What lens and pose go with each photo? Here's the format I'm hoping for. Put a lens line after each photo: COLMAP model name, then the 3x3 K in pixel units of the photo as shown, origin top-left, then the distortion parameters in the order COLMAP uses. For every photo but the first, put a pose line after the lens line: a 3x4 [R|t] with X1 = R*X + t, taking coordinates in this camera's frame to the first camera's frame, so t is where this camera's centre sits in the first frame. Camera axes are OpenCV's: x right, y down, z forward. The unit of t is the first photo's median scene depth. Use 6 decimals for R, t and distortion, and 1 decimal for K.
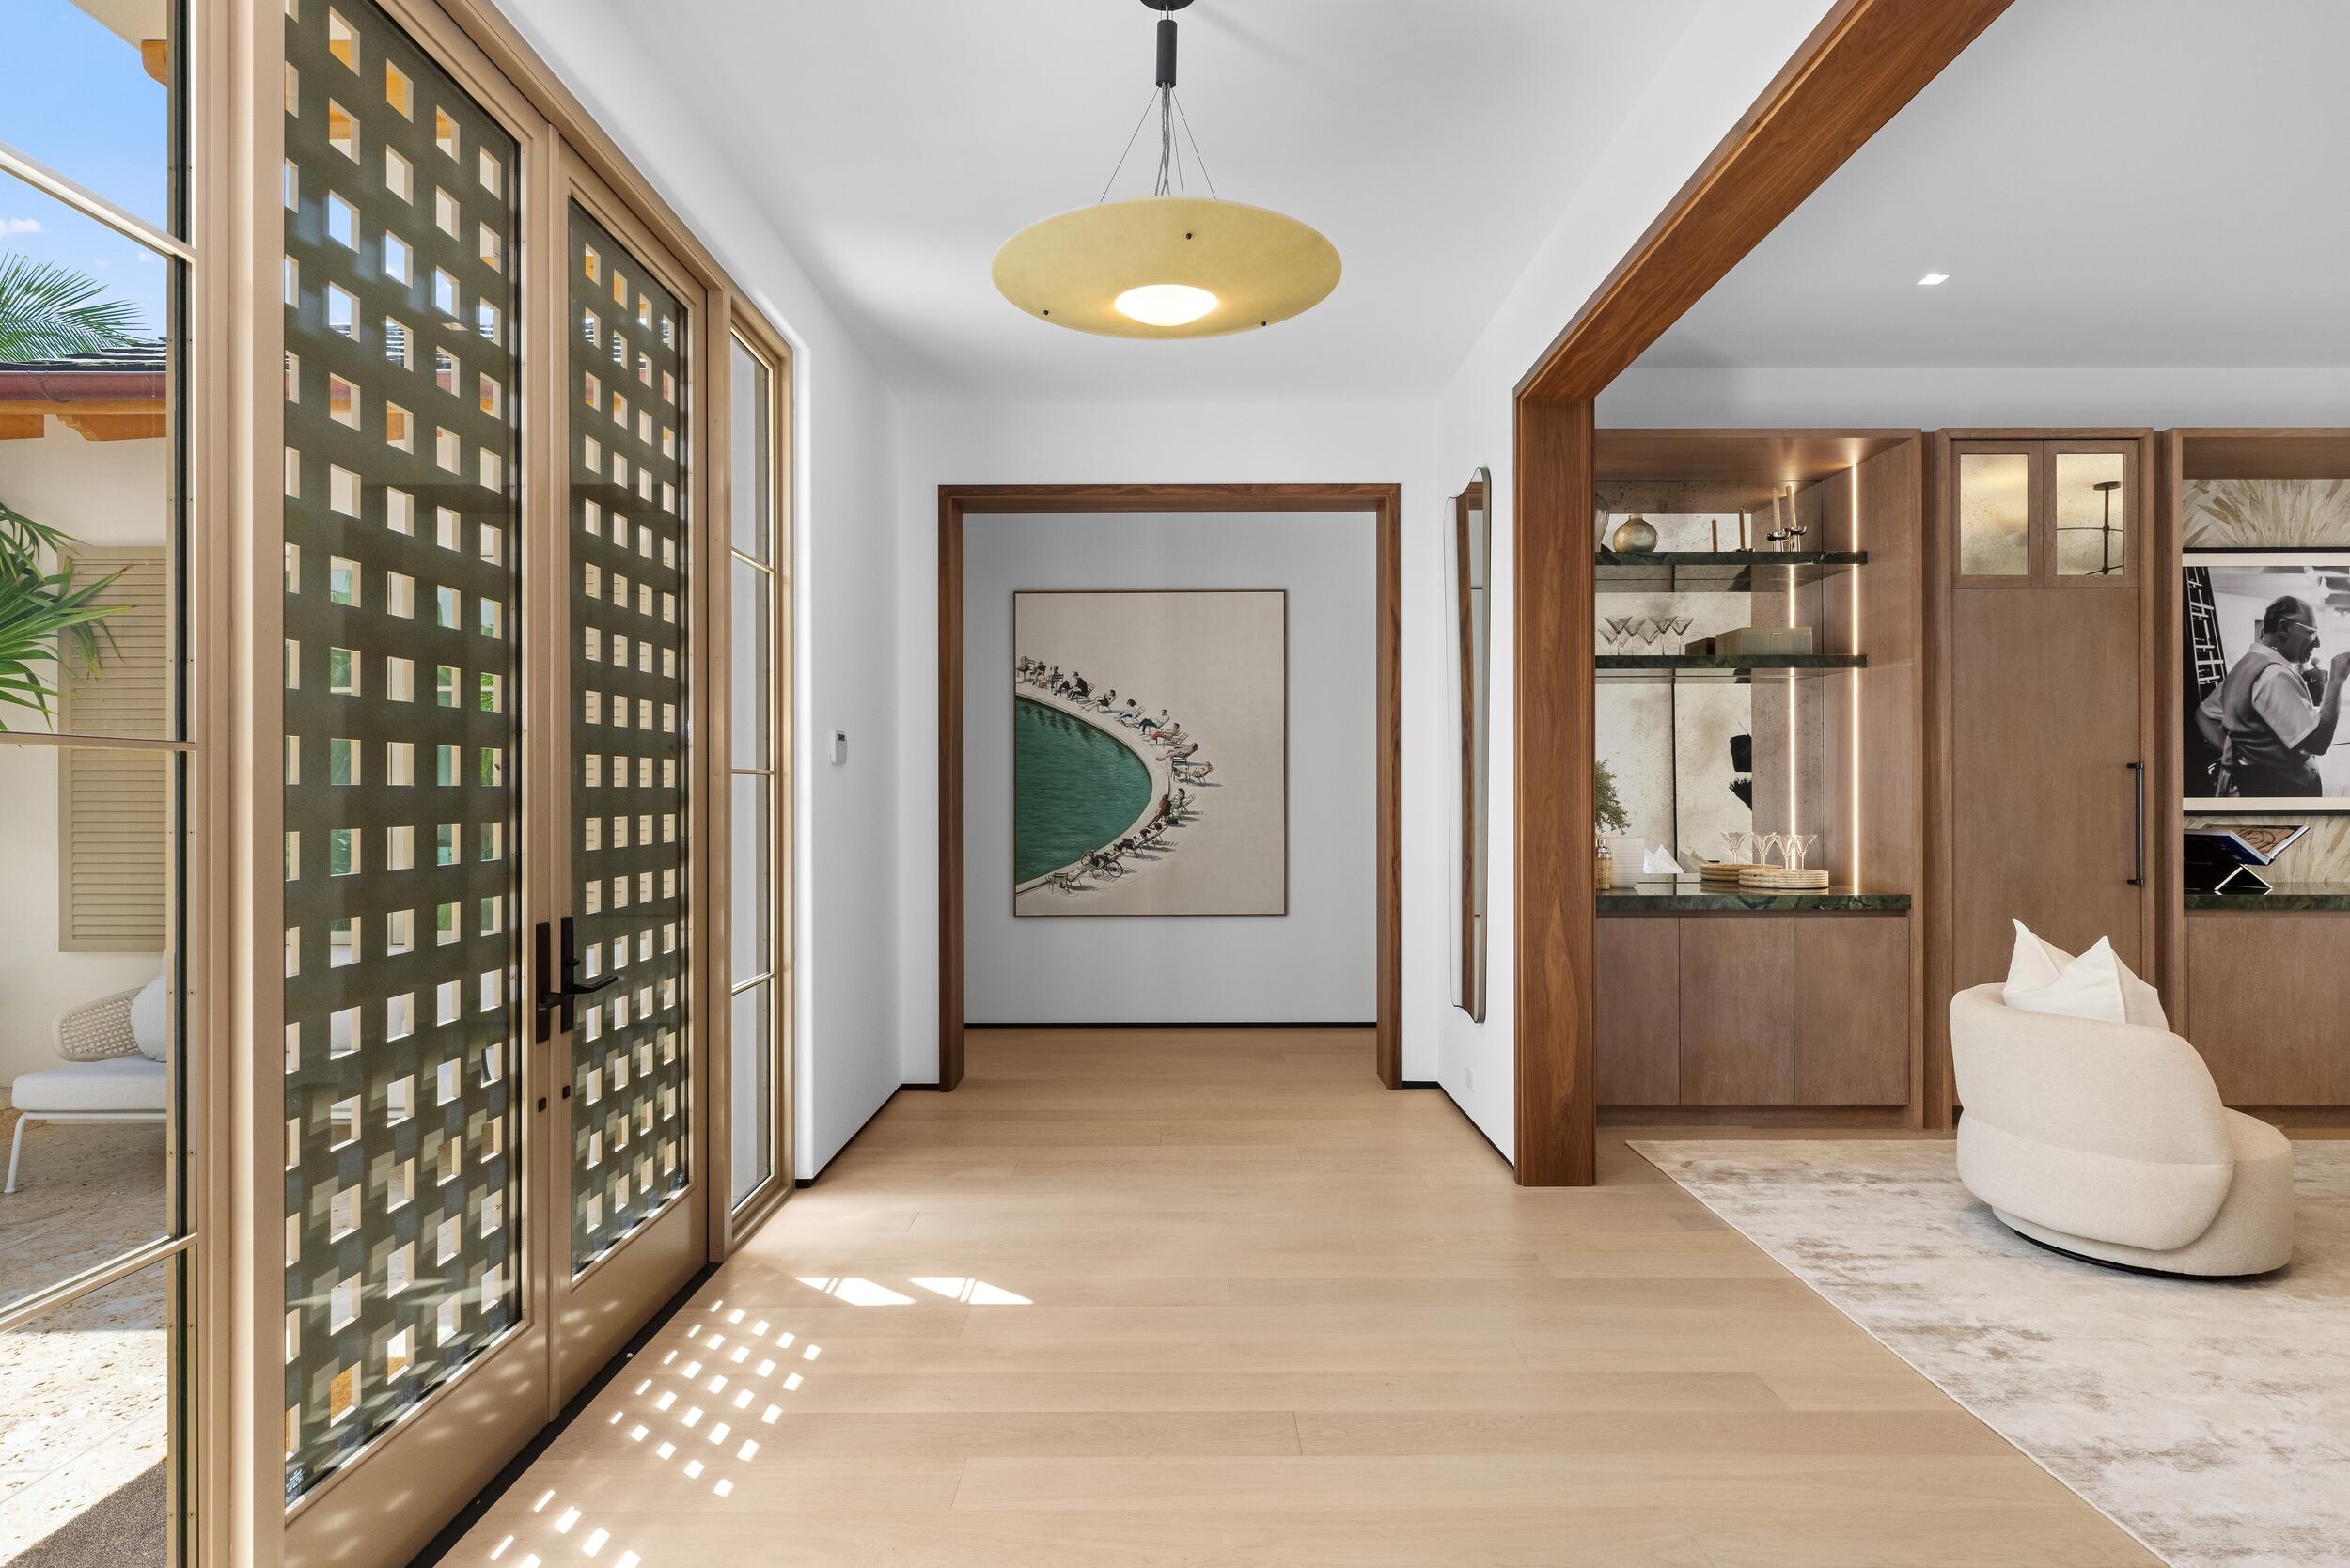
lens RADIAL K [[1343.4, 0, 1175.0], [0, 1343.4, 784.0], [0, 0, 1]] dist [0.000146, 0.000034]
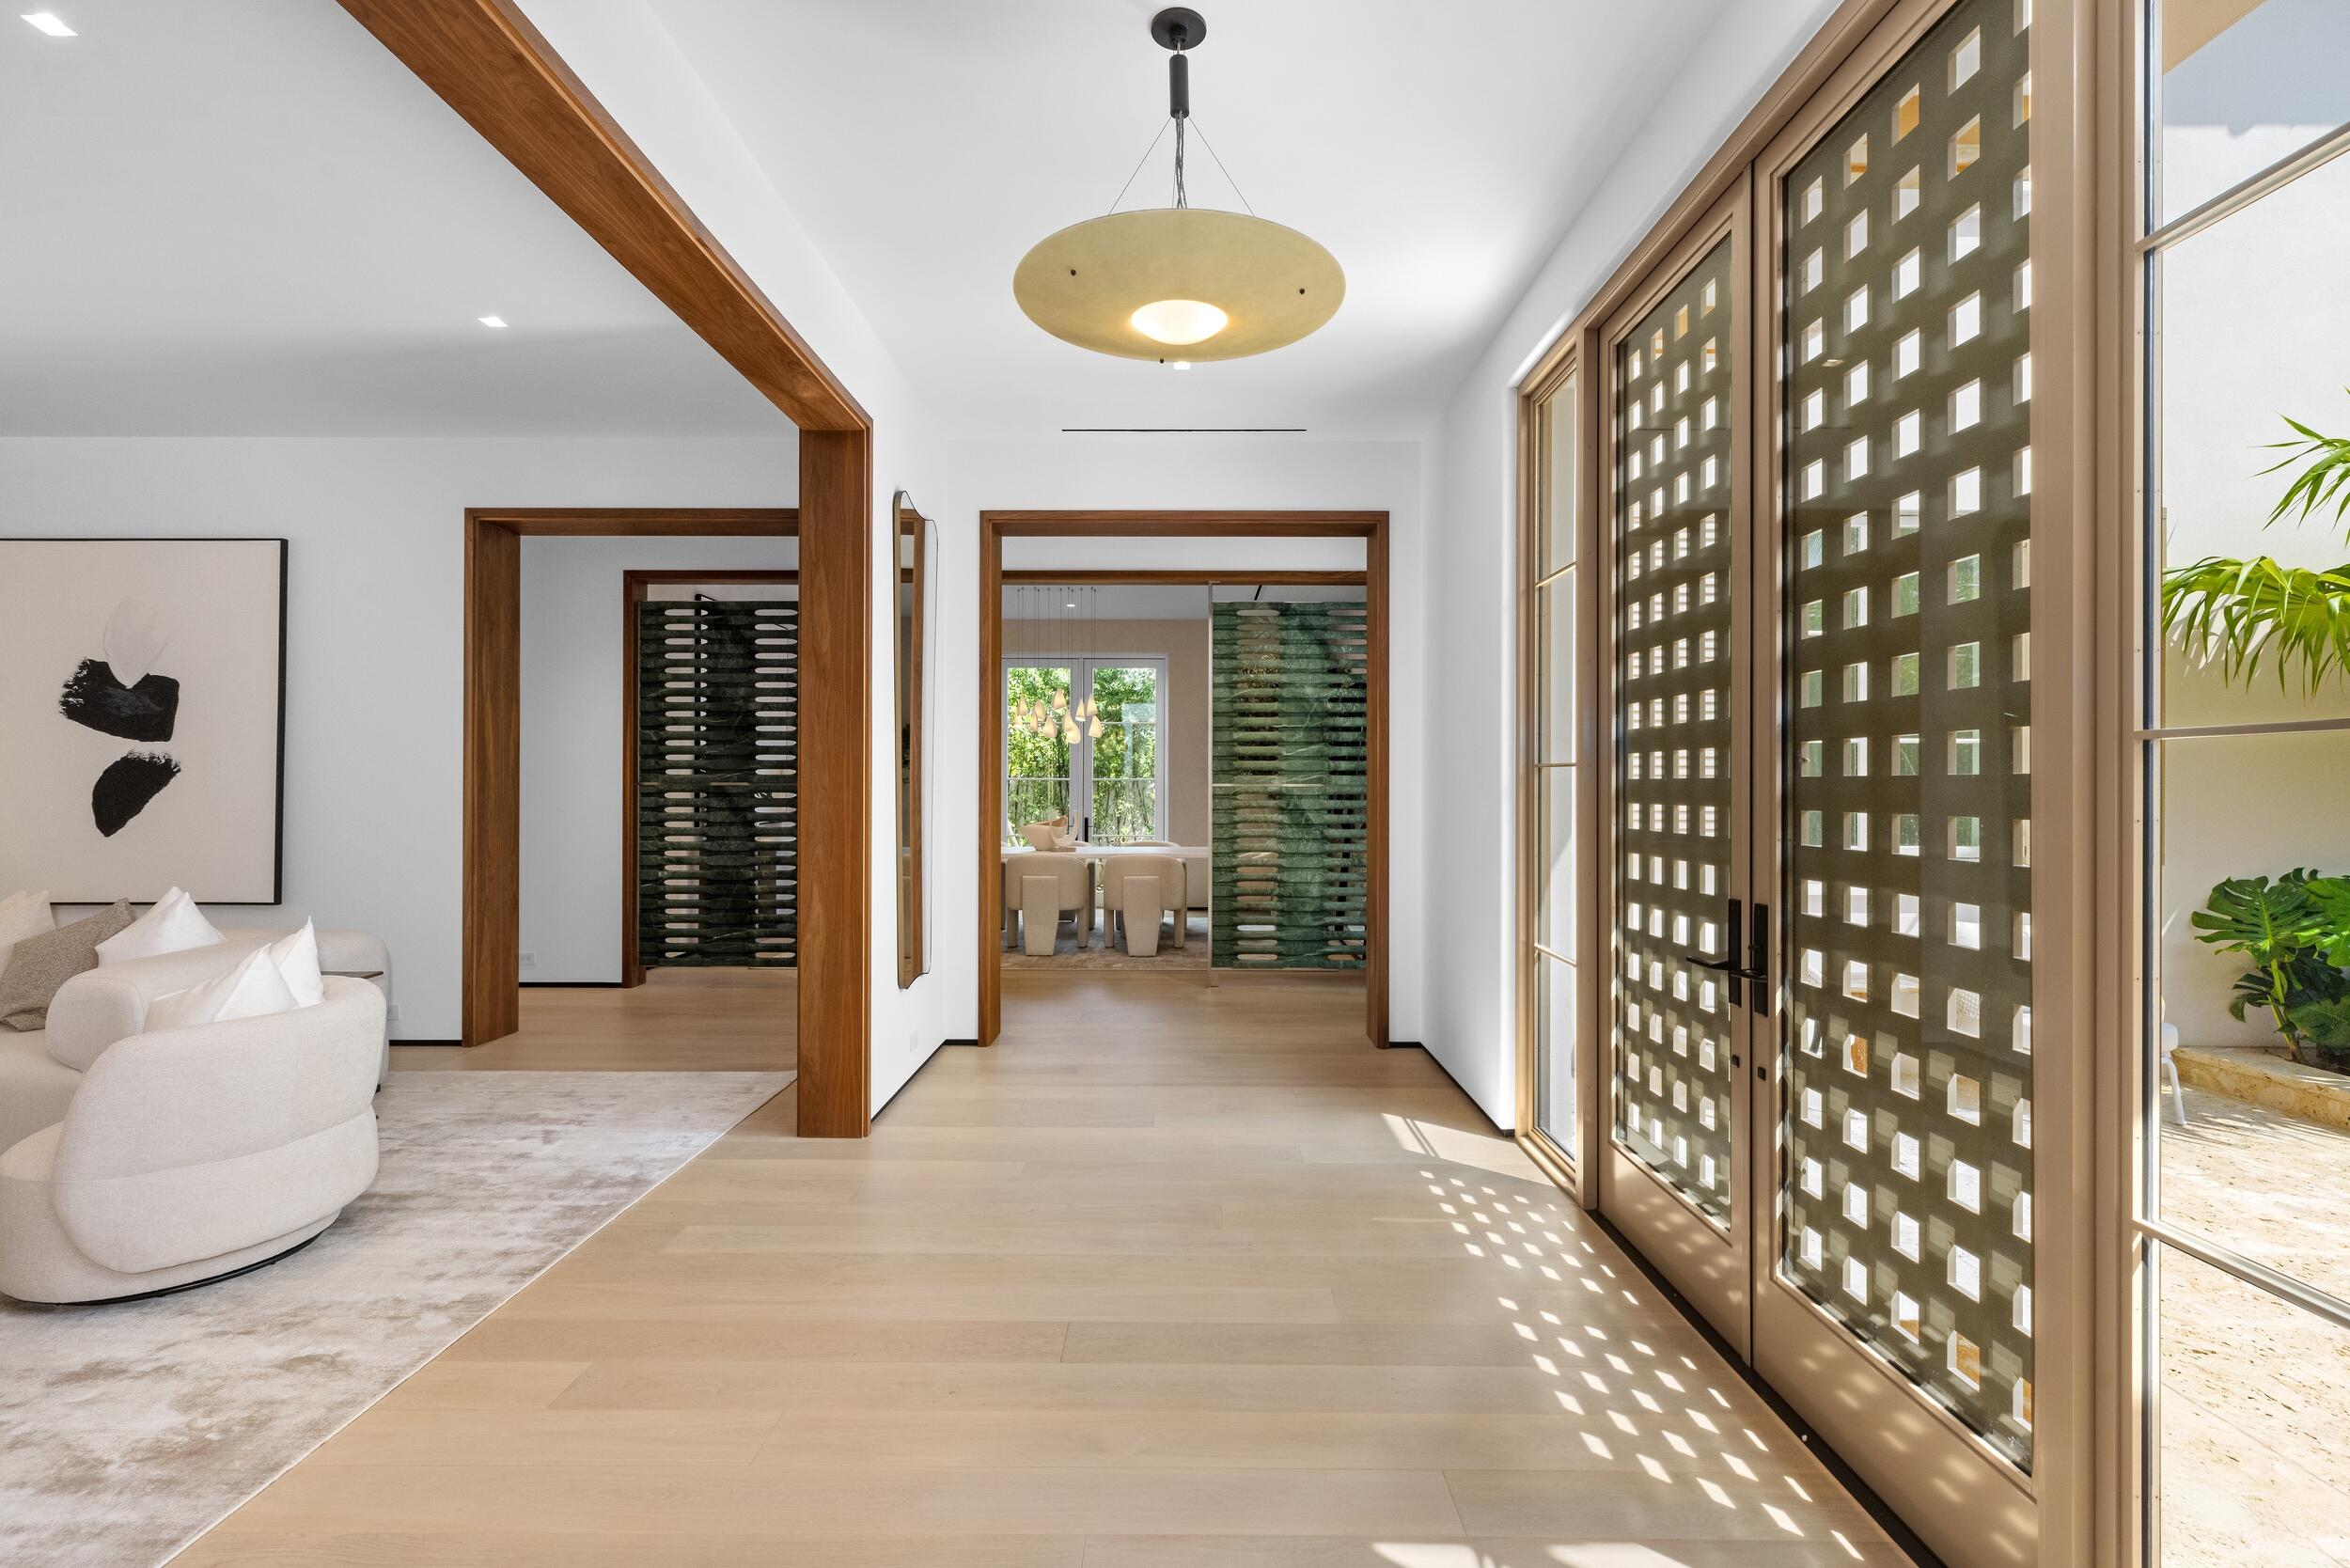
lens RADIAL K [[1116.8, 0, 1175.0], [0, 1116.8, 784.0], [0, 0, 1]] dist [0.000001, -0.000013]
pose [[-0.999990, -0.000885, 0.004465, -0.008920], [-0.000905, 0.999990, -0.004340, 0.012824], [-0.004461, -0.004344, -0.999981, 1.870744]]
